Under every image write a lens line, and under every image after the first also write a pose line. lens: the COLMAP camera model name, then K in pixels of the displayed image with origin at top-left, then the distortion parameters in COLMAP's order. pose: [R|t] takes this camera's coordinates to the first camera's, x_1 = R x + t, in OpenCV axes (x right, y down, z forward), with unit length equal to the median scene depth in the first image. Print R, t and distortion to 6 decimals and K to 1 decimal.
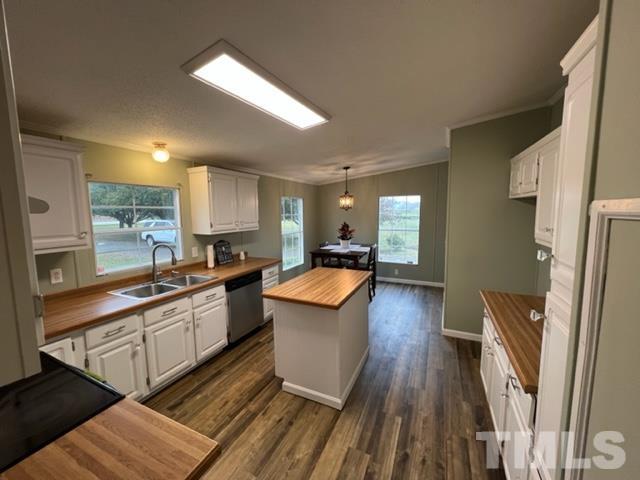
lens RADIAL K [[255.6, 0, 318.5], [0, 255.6, 237.9], [0, 0, 1]] dist [0.000698, -0.000014]
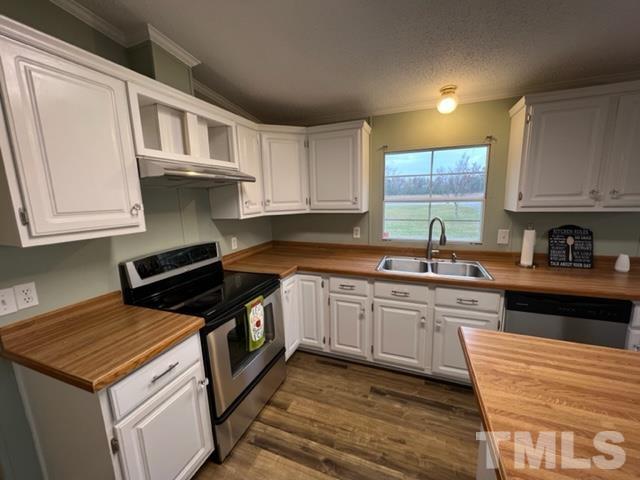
lens RADIAL K [[255.6, 0, 319.6], [0, 255.6, 239.1], [0, 0, 1]] dist [0.000698, -0.000014]
pose [[0.068435, 0.172673, -0.982599, 0.192868], [-0.079728, 0.982705, 0.167138, -0.015537], [0.994465, 0.066902, 0.081018, 0.558820]]
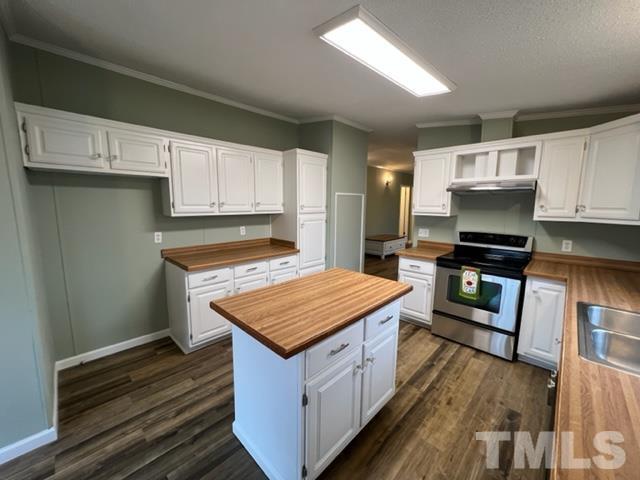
lens RADIAL K [[255.6, 0, 320.3], [0, 255.6, 238.4], [0, 0, 1]] dist [0.000698, -0.000014]
pose [[-0.946817, -0.041257, 0.319116, -0.164677], [0.036565, 0.971527, 0.234092, -0.110007], [-0.319688, 0.233310, -0.918350, 1.511711]]
